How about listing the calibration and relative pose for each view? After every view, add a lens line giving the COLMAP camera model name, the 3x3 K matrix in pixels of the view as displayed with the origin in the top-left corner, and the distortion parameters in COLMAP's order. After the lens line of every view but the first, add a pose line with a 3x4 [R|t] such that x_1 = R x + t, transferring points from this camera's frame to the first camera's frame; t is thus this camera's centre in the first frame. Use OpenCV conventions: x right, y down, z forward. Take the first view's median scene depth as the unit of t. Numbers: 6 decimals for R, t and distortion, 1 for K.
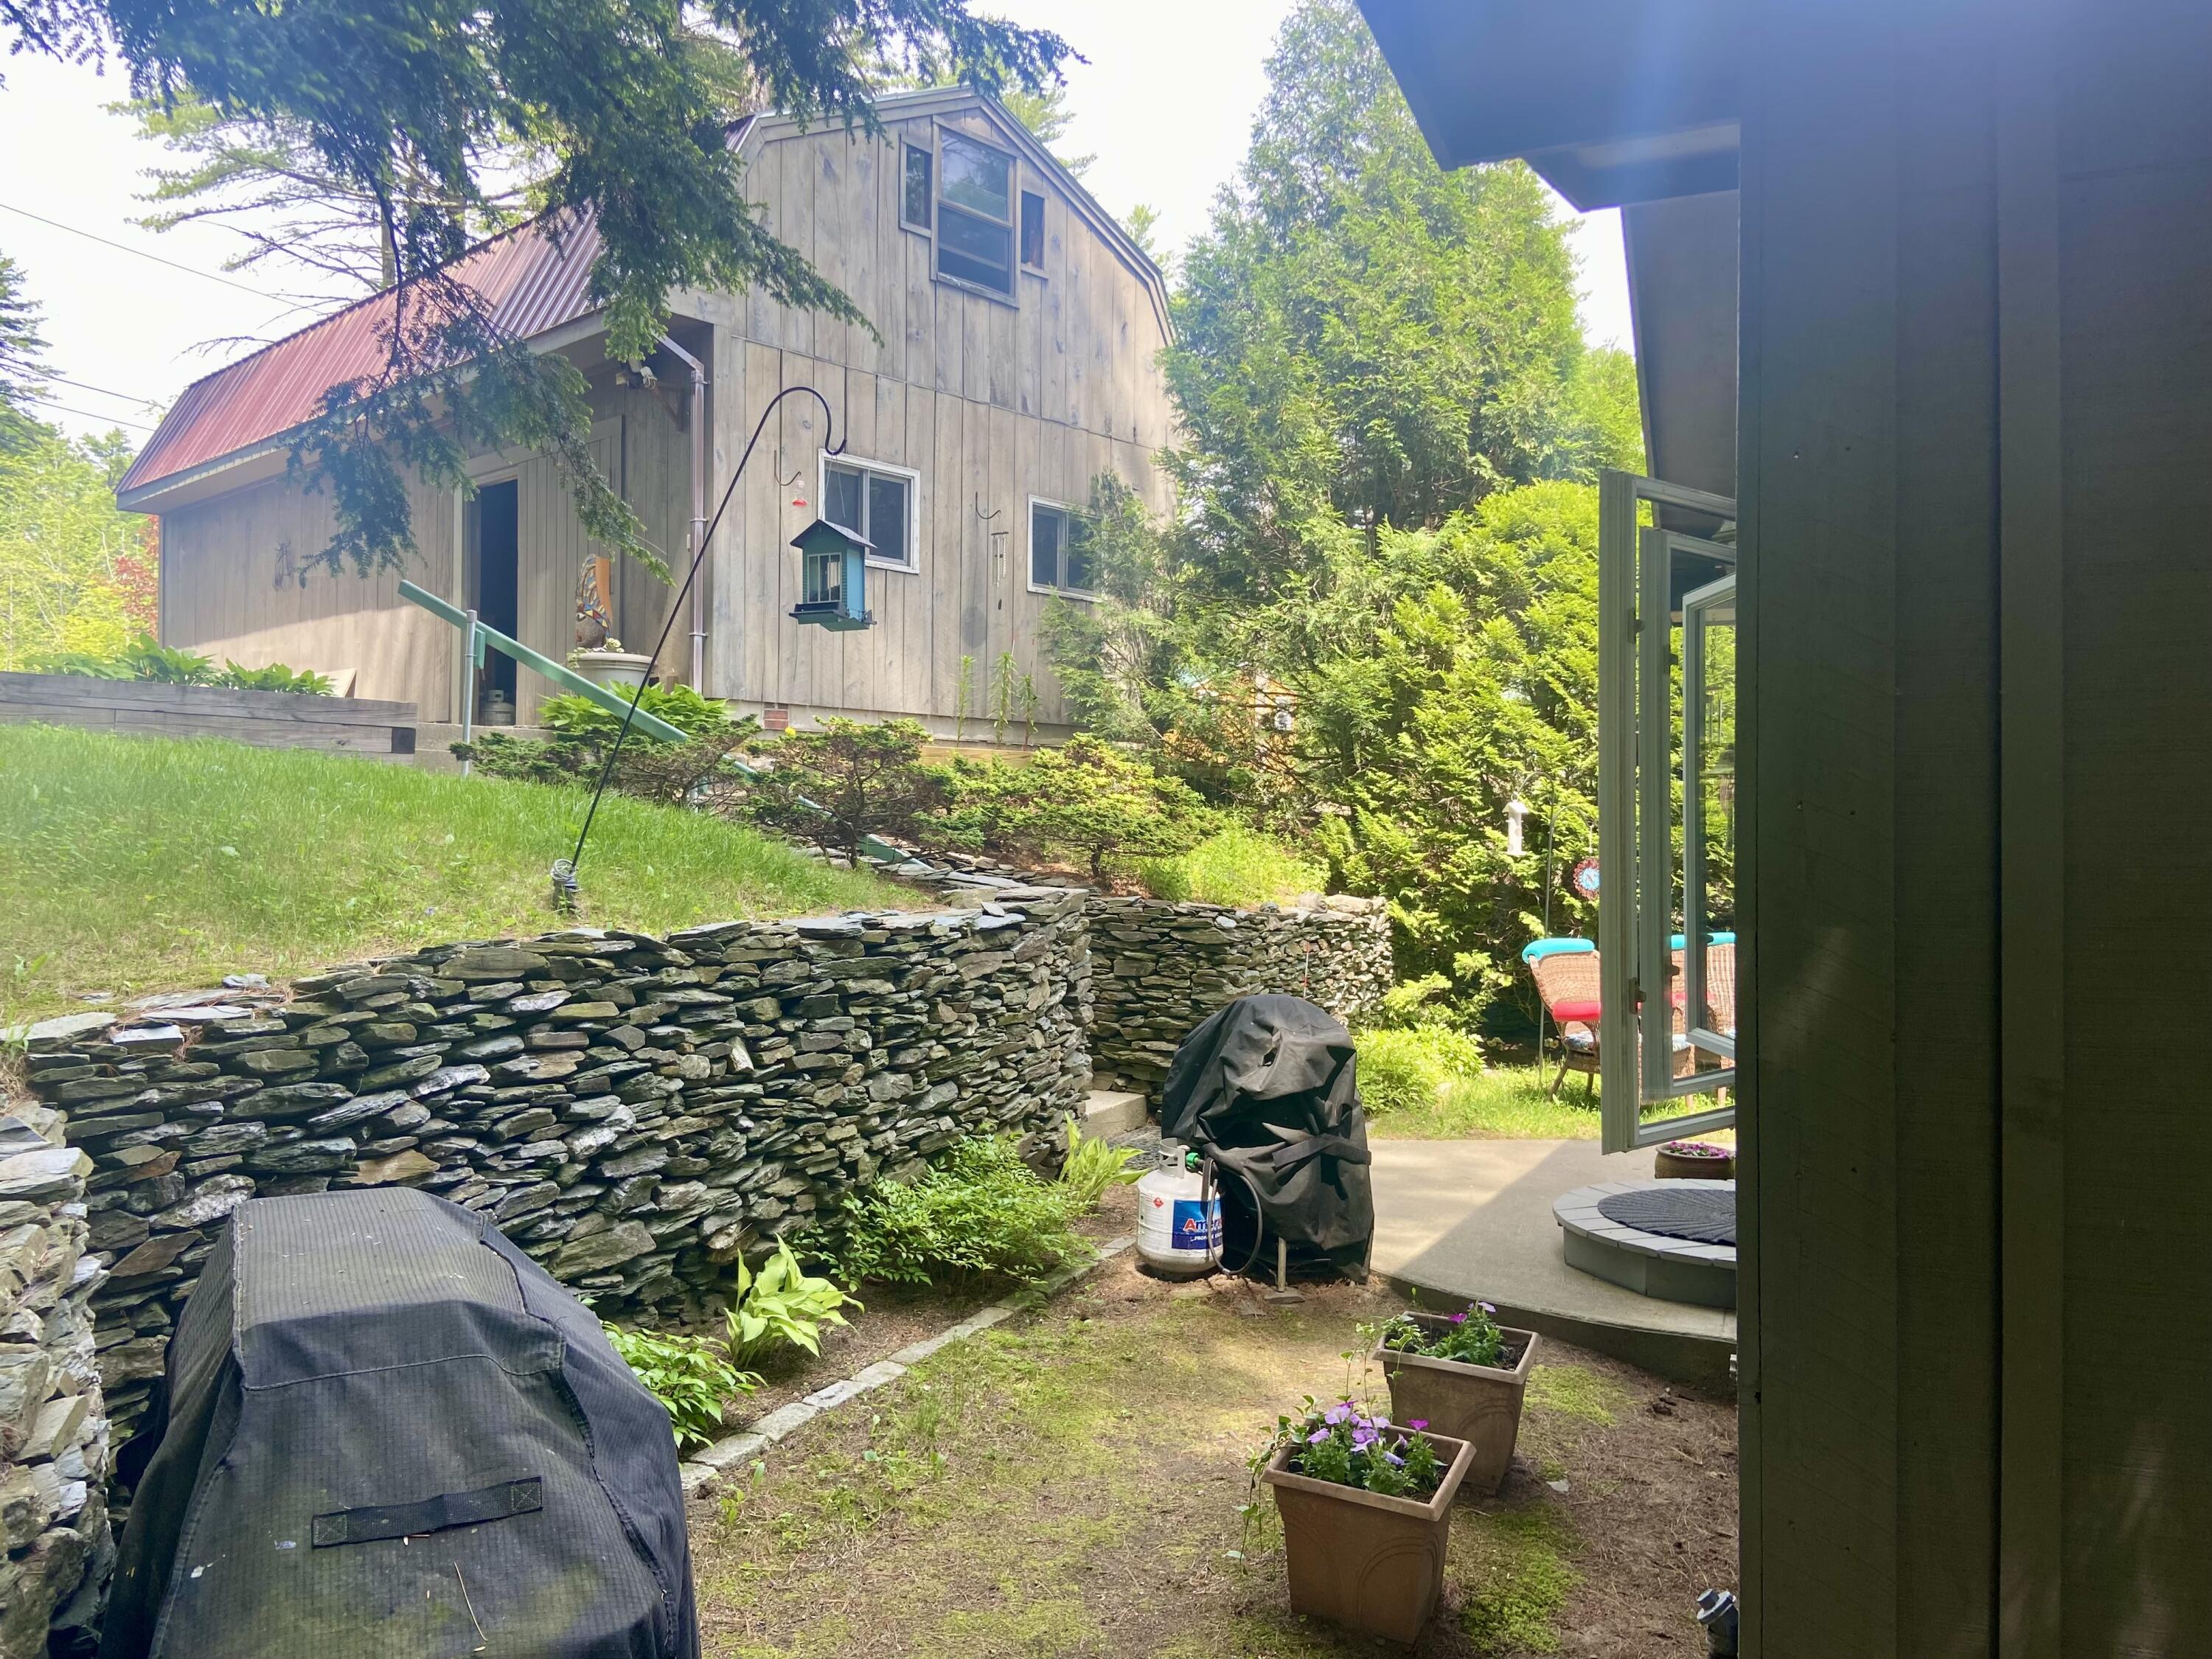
lens RADIAL K [[1728.6, 0, 1111.9], [0, 1728.6, 802.3], [0, 0, 1]] dist [0.118487, -0.158699]
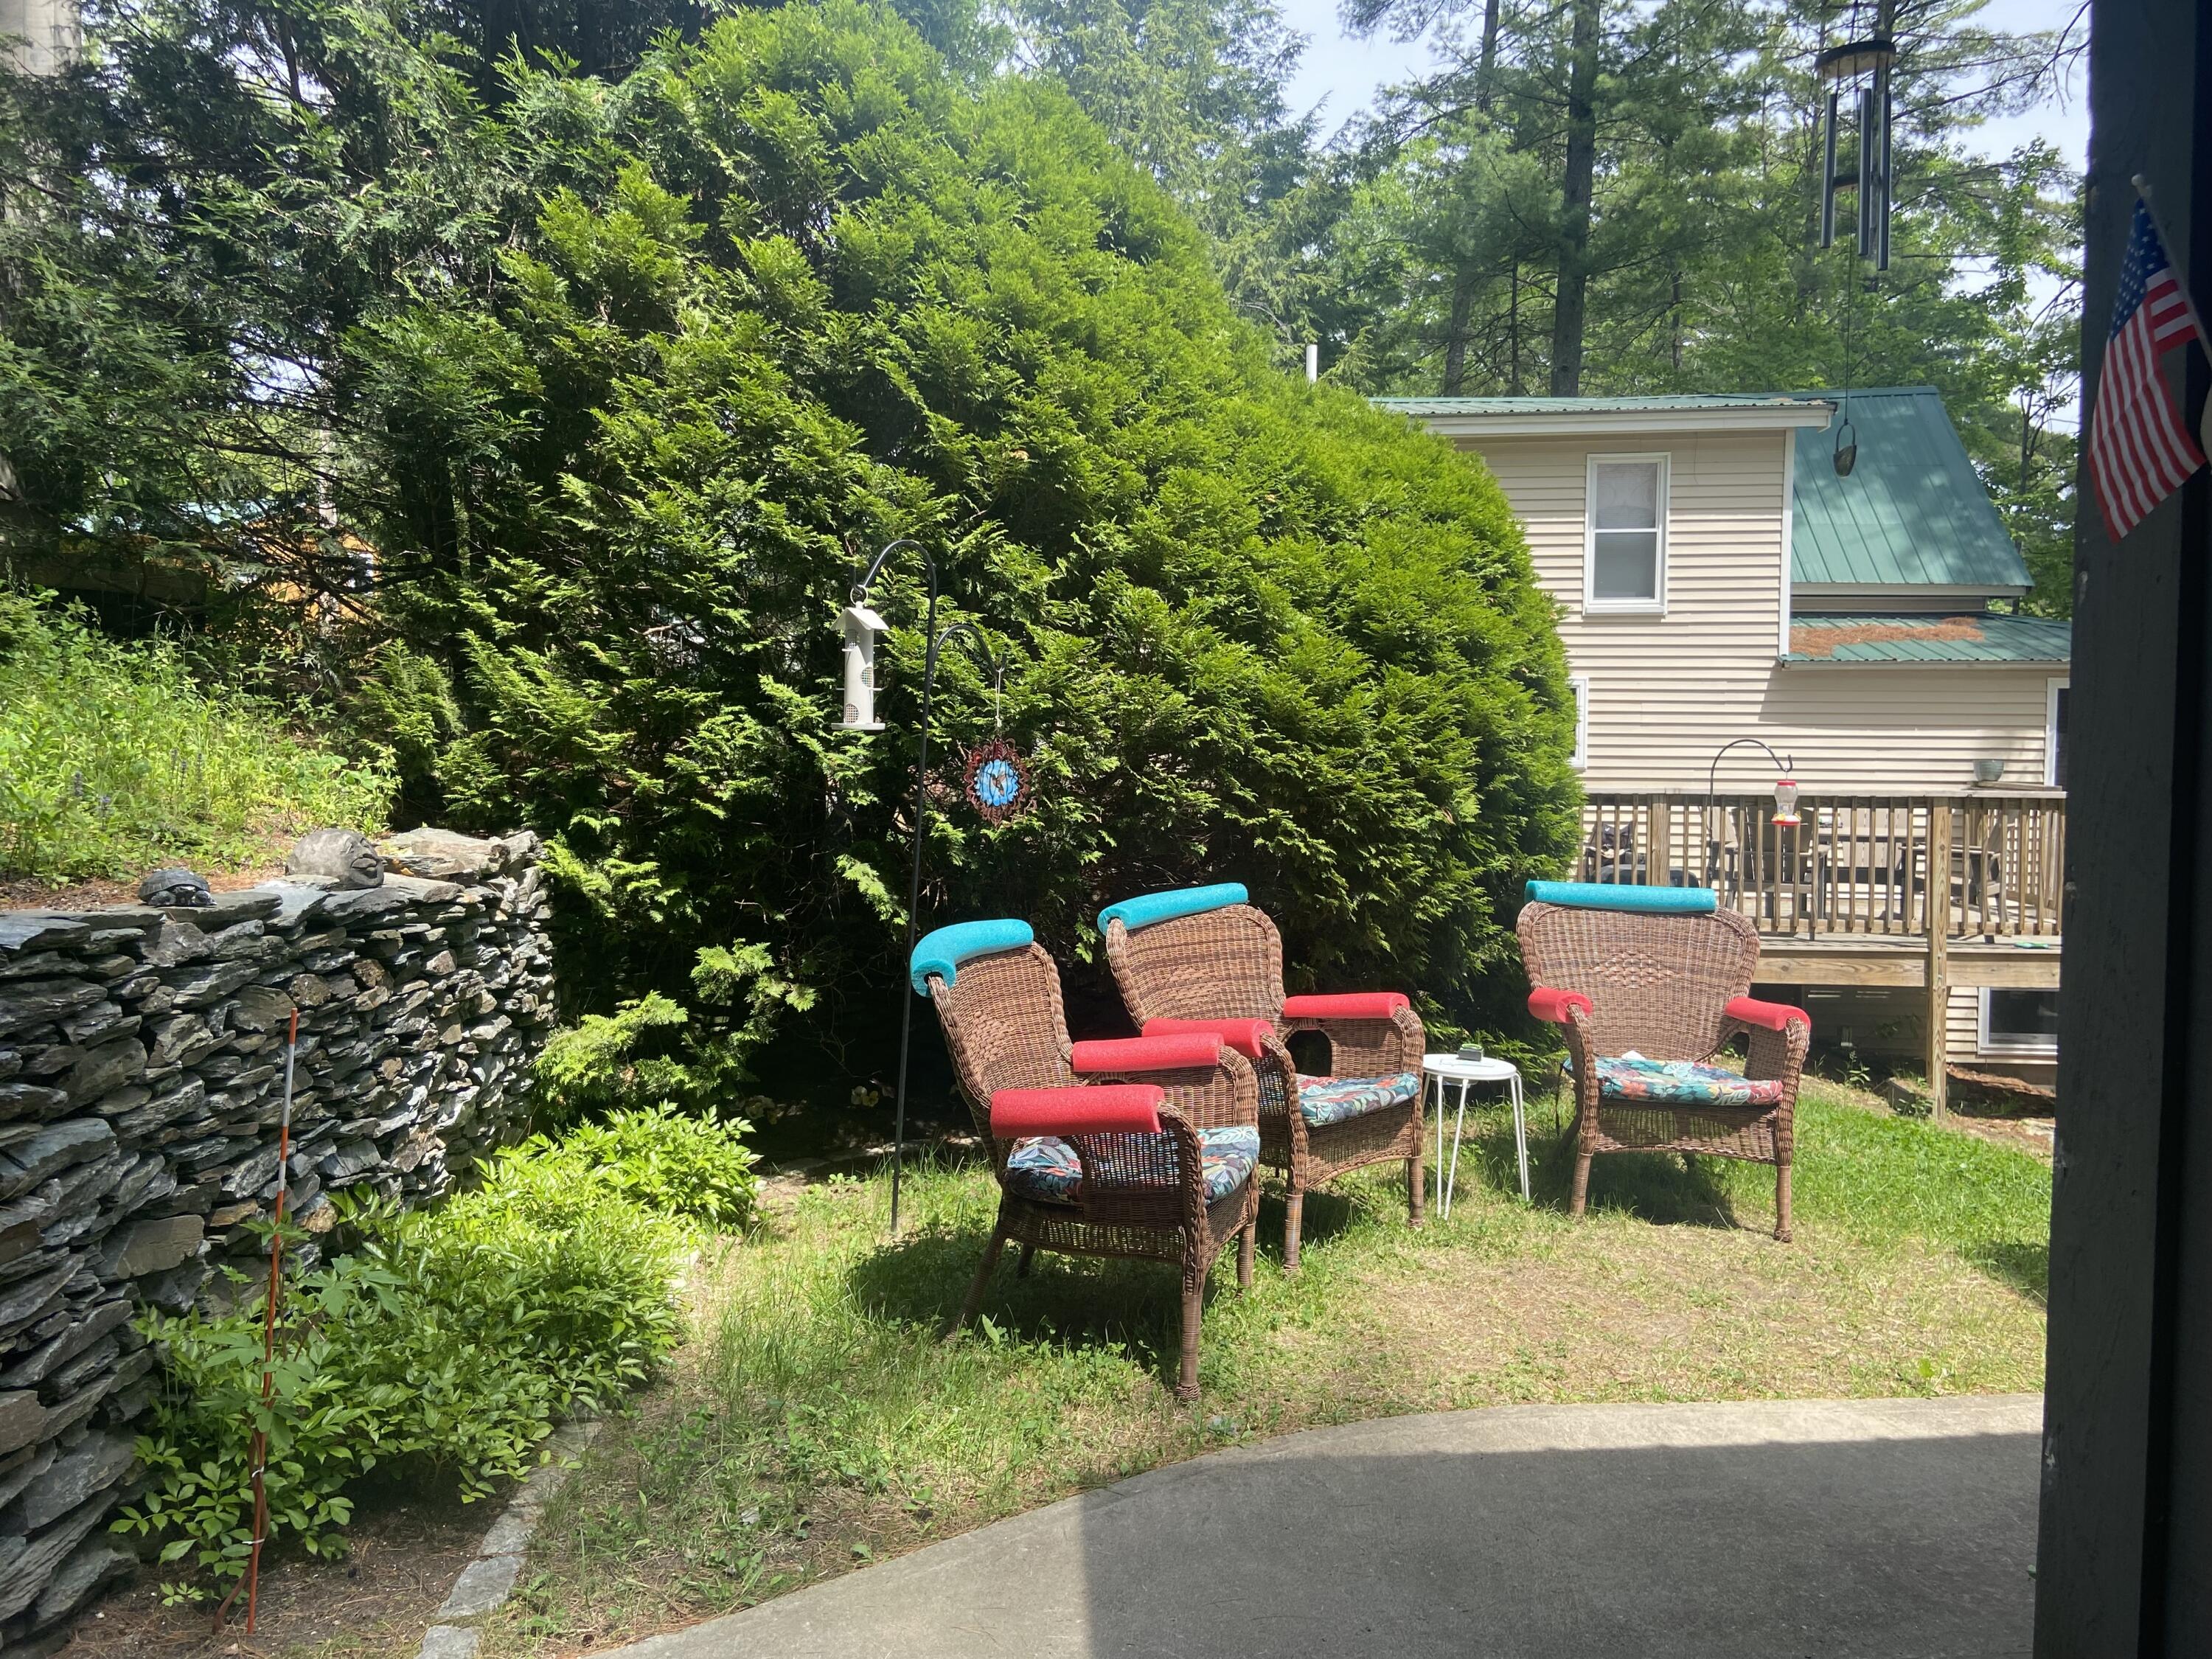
lens RADIAL K [[1728.6, 0, 1111.9], [0, 1728.6, 802.3], [0, 0, 1]] dist [0.118487, -0.158699]
pose [[0.881289, -0.019599, 0.472170, 0.076541], [-0.005929, 0.998602, 0.052517, 0.022866], [-0.472540, -0.049082, 0.879942, 0.537778]]
